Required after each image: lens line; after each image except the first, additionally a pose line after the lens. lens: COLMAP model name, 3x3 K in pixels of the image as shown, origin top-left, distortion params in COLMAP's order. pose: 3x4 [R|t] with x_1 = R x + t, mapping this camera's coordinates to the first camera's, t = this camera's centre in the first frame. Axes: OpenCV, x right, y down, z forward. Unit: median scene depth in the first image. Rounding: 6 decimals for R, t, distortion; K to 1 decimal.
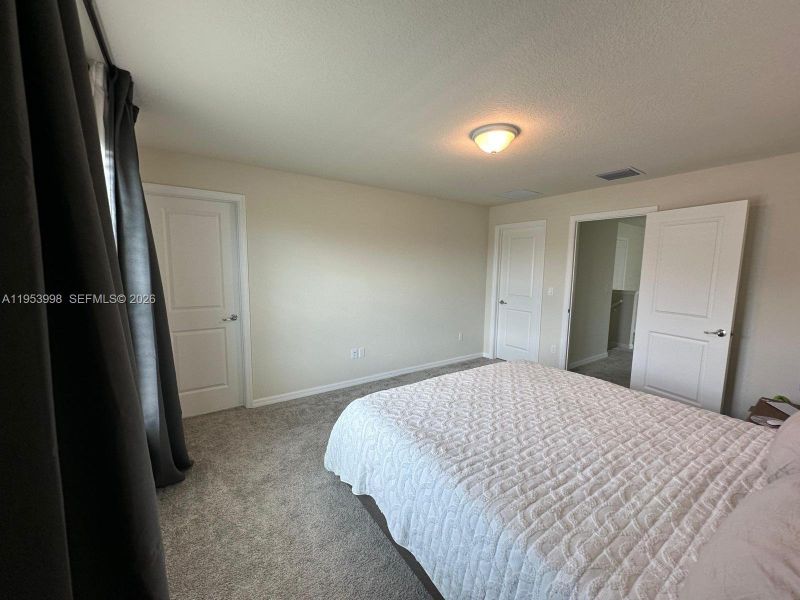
lens RADIAL K [[317.1, 0, 400.0], [0, 317.1, 302.1], [0, 0, 1]] dist [-0.003758, 0.000503]
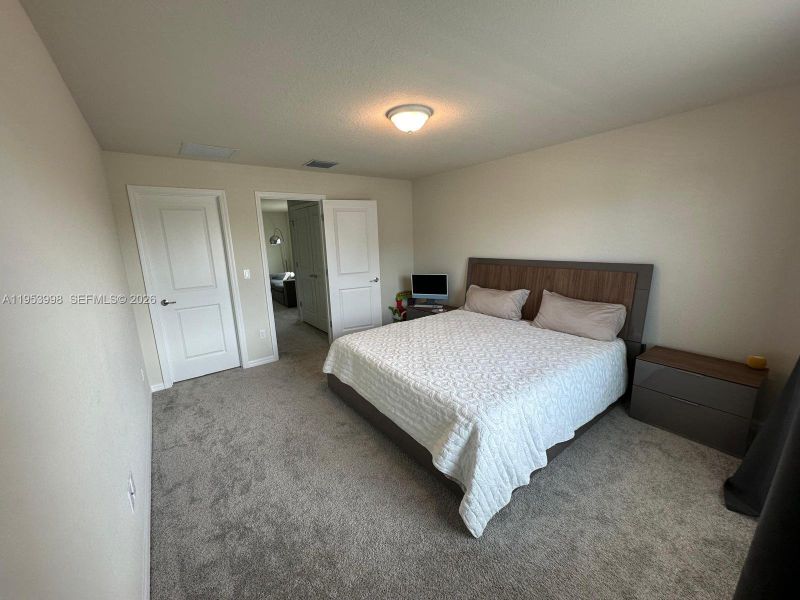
lens RADIAL K [[317.1, 0, 400.0], [0, 317.1, 302.1], [0, 0, 1]] dist [-0.003758, 0.000503]
pose [[-0.039409, -0.210562, 0.976786, -0.588853], [0.147227, 0.965652, 0.214102, -0.116694], [-0.988317, 0.152247, -0.007055, 0.800748]]
